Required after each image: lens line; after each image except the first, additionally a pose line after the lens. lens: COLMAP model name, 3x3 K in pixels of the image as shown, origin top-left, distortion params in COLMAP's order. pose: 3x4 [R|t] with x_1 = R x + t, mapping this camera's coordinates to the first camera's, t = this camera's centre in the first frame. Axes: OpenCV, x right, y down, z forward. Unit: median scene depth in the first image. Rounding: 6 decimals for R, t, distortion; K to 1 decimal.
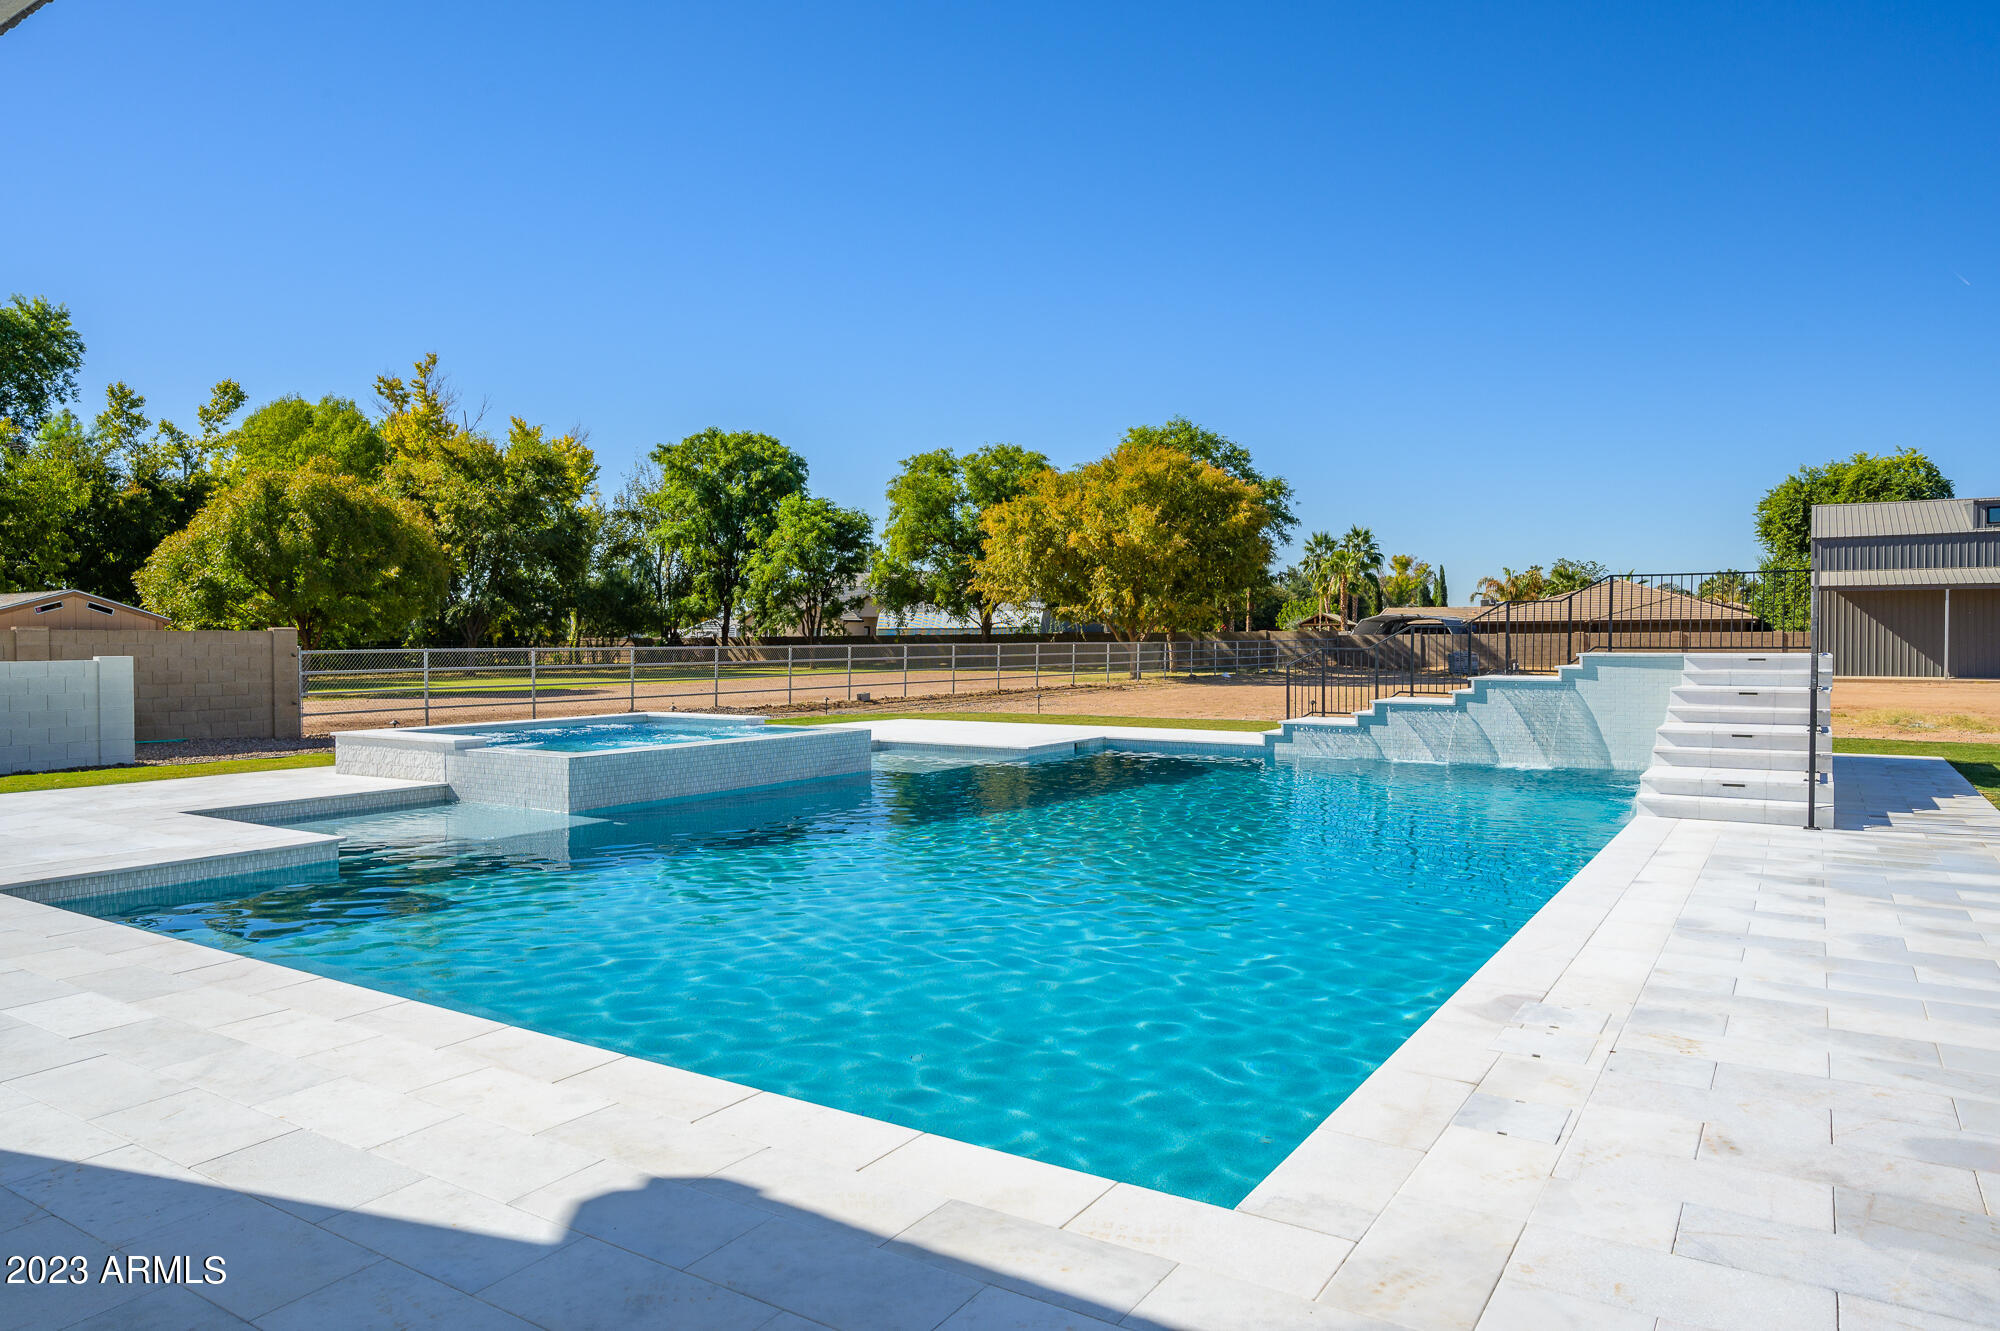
lens RADIAL K [[1273.2, 0, 1006.3], [0, 1273.2, 663.6], [0, 0, 1]] dist [0.000229, -0.004730]
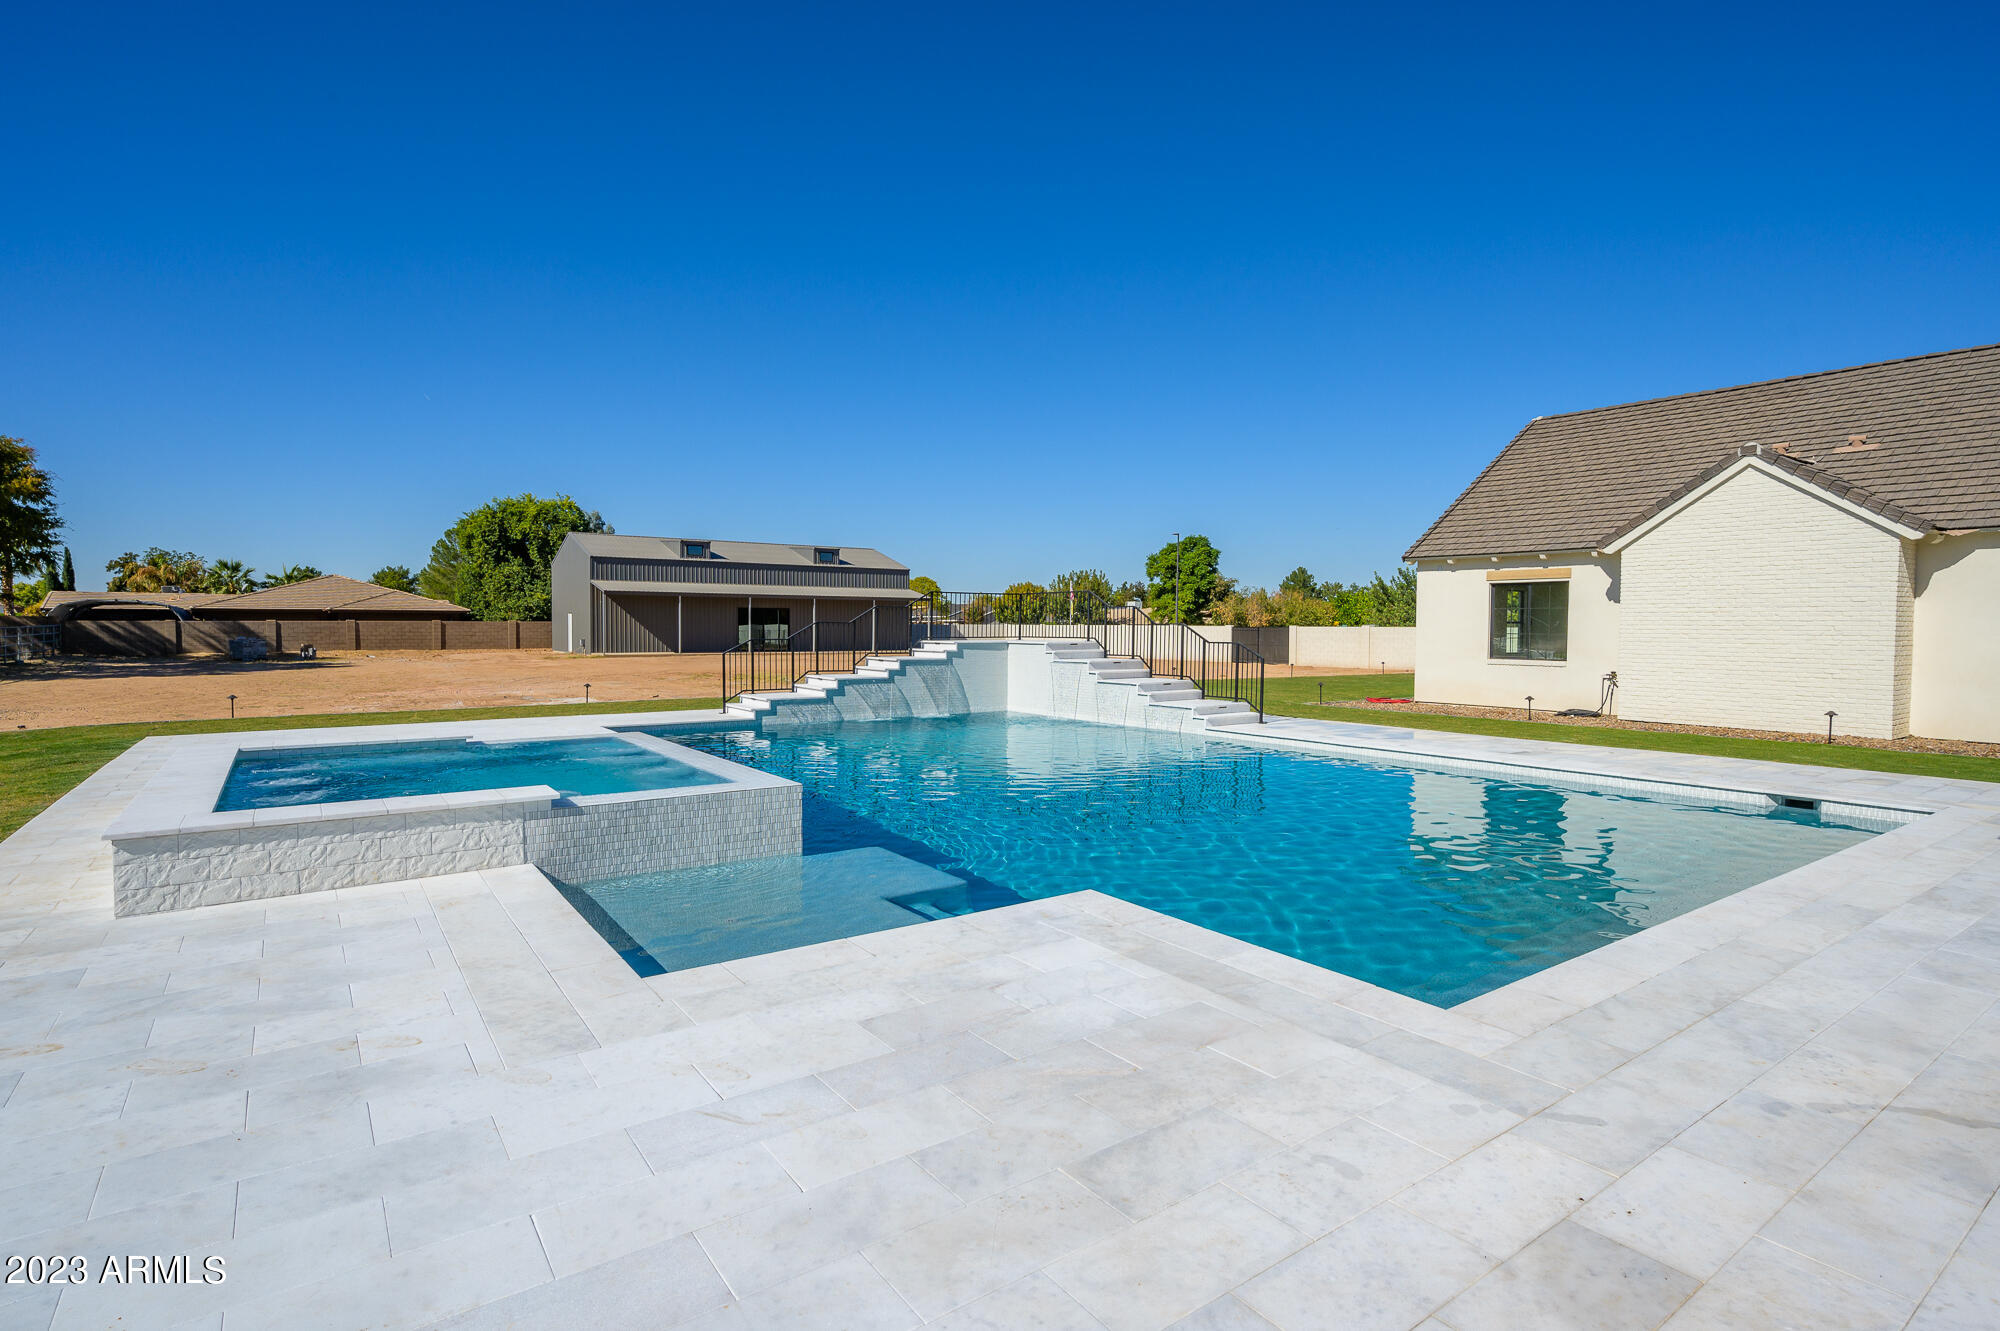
lens RADIAL K [[991.9, 0, 1002.9], [0, 991.9, 661.3], [0, 0, 1]] dist [-0.003605, -0.000659]
pose [[0.370282, -0.029389, 0.928454, -0.153206], [0.012596, 0.999566, 0.026616, -0.003547], [-0.928834, 0.001840, 0.370492, 0.111559]]
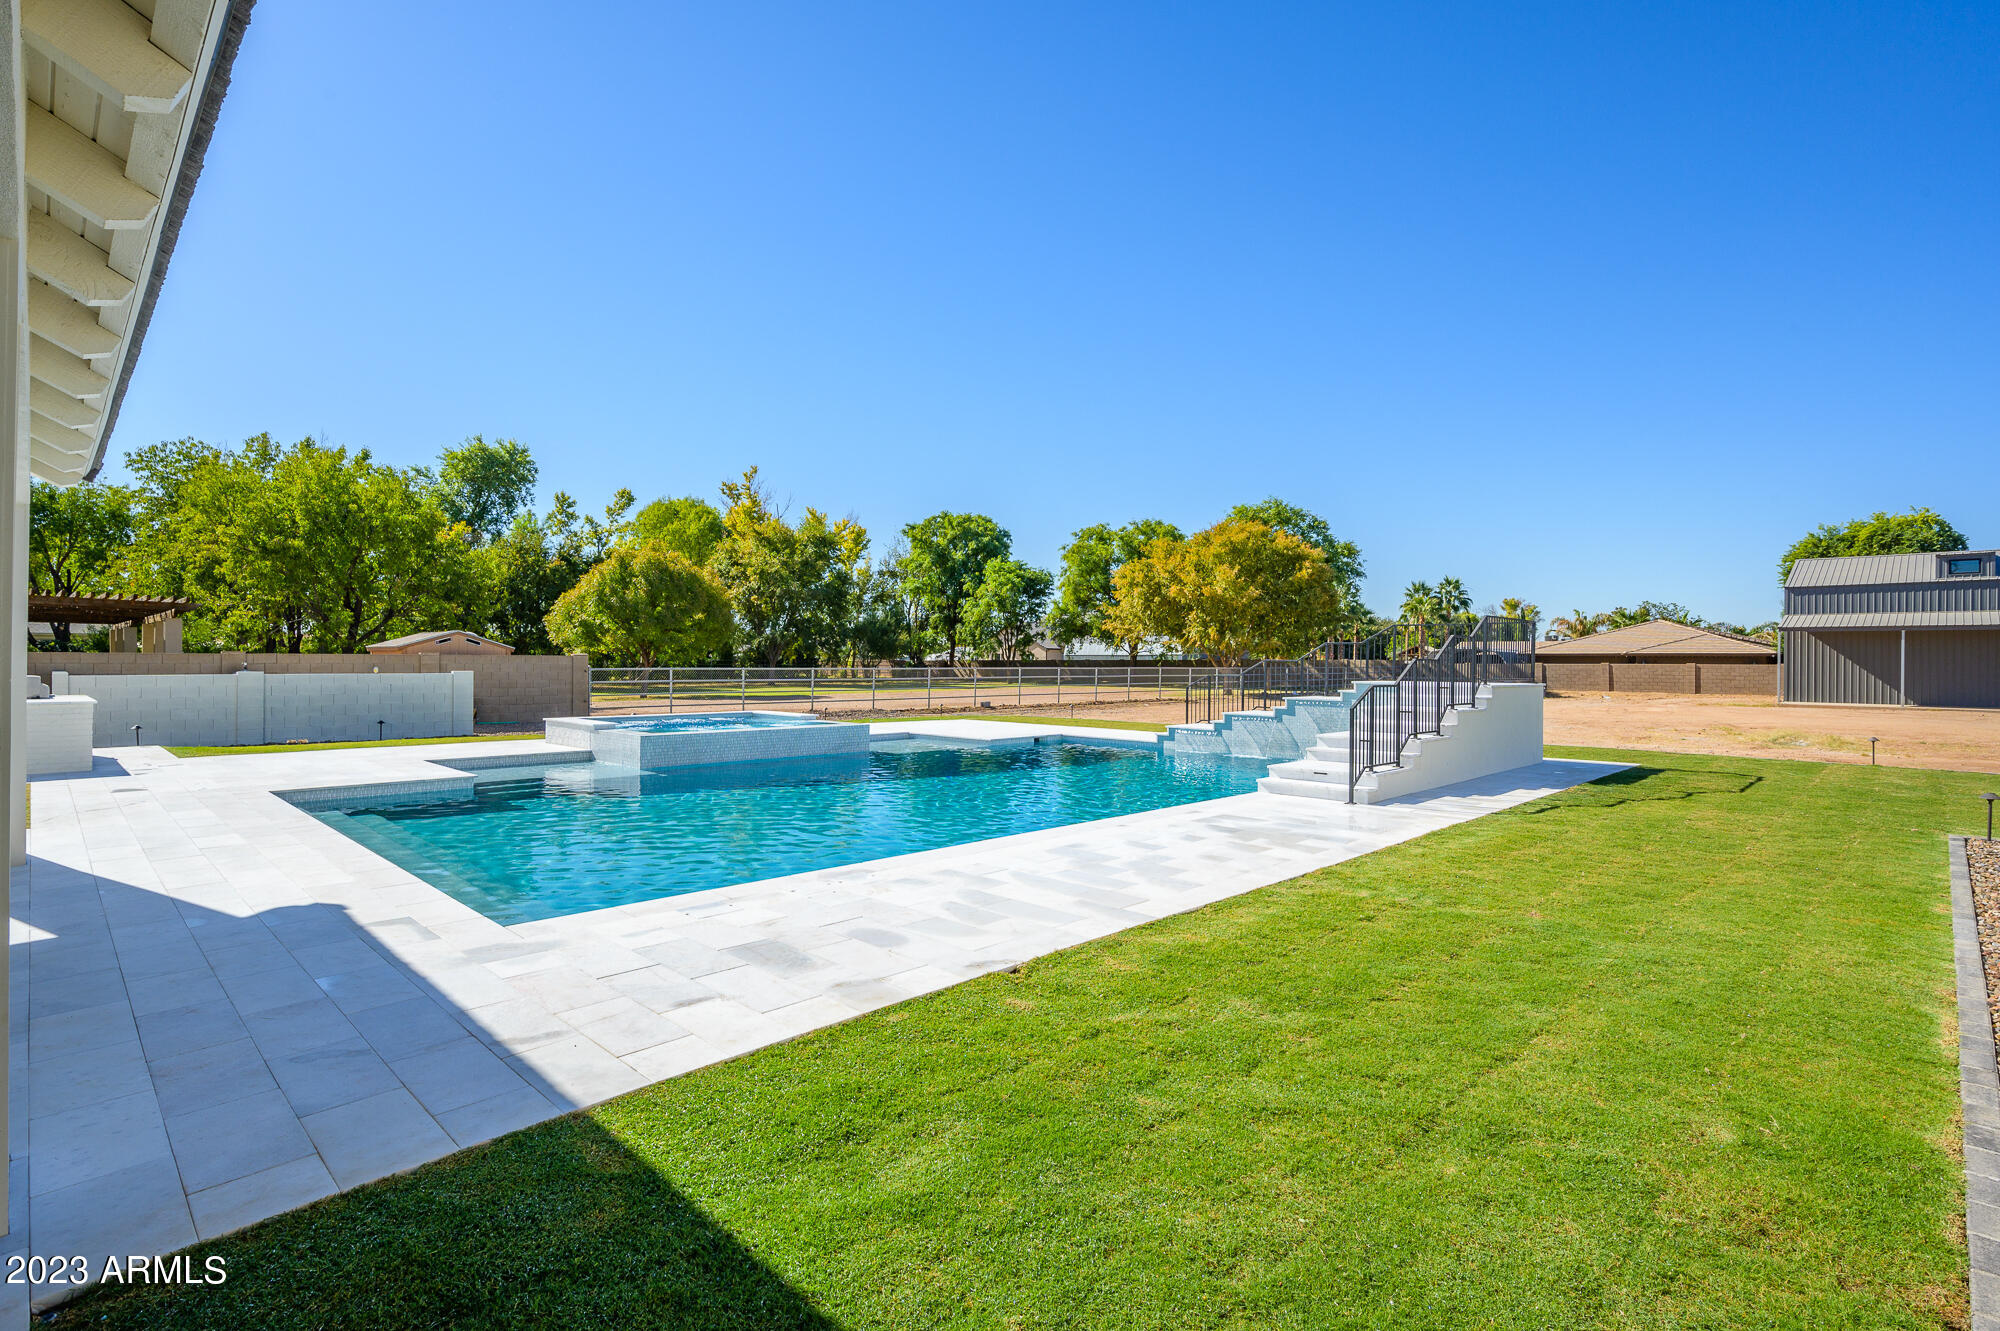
lens RADIAL K [[959.3, 0, 1005.7], [0, 959.3, 661.9], [0, 0, 1]] dist [0.000363, -0.000079]
pose [[0.979025, 0.009839, -0.203502, 0.066319], [-0.013718, 0.999750, -0.017660, -0.001303], [0.203278, 0.020081, 0.978915, -0.024292]]
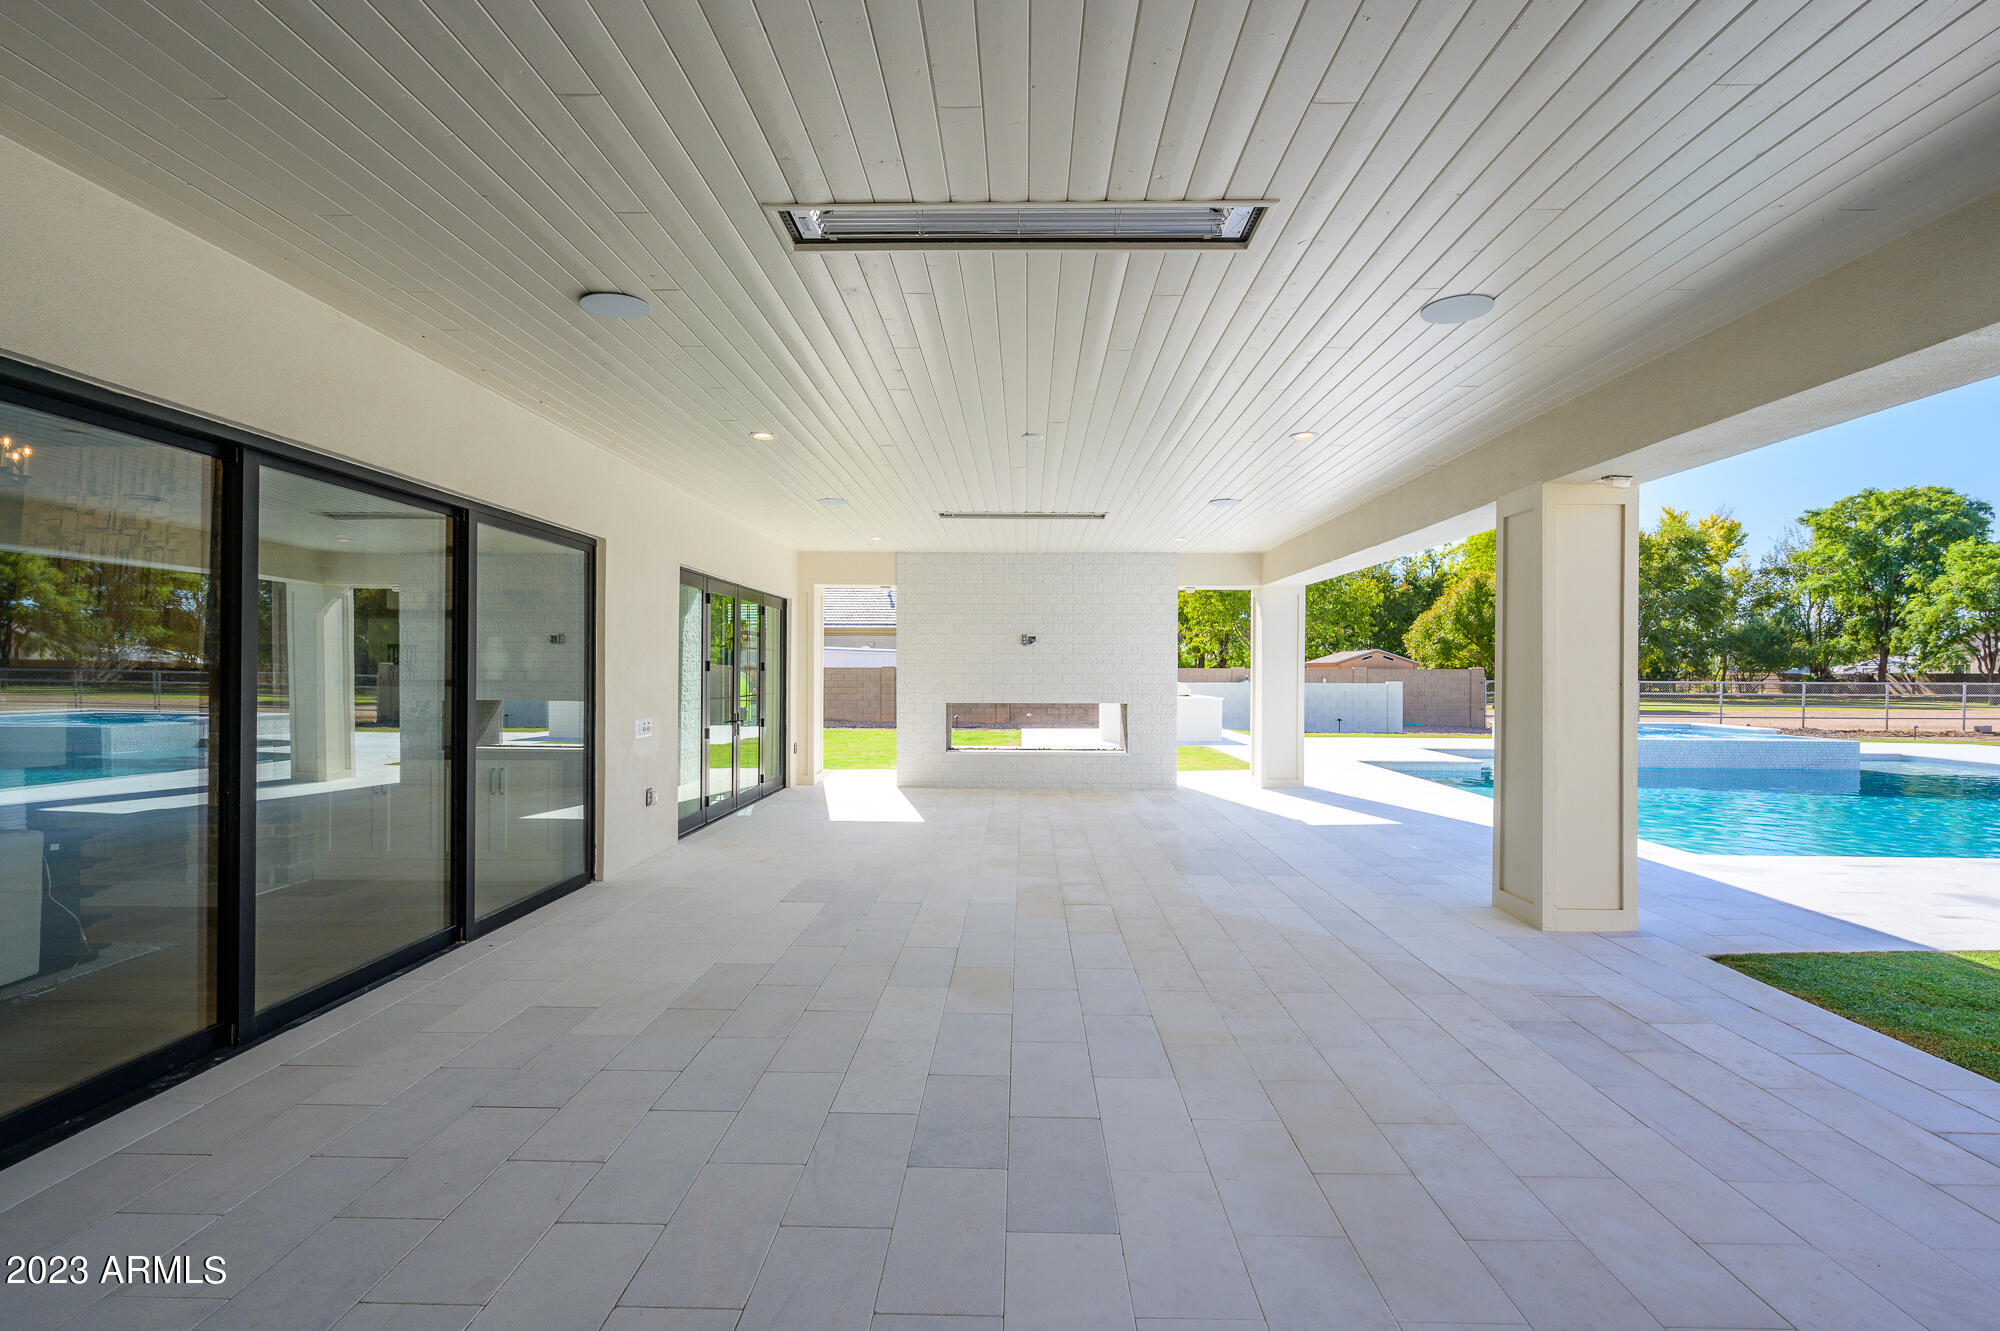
lens RADIAL K [[894.0, 0, 1000.0], [0, 894.0, 665.5], [0, 0, 1]] dist [-0.001995, 0.000259]
pose [[0.520021, 0.002380, -0.854150, 0.057939], [-0.023944, 0.999644, -0.011792, 0.000038], [0.853818, 0.026584, 0.519892, -0.085473]]
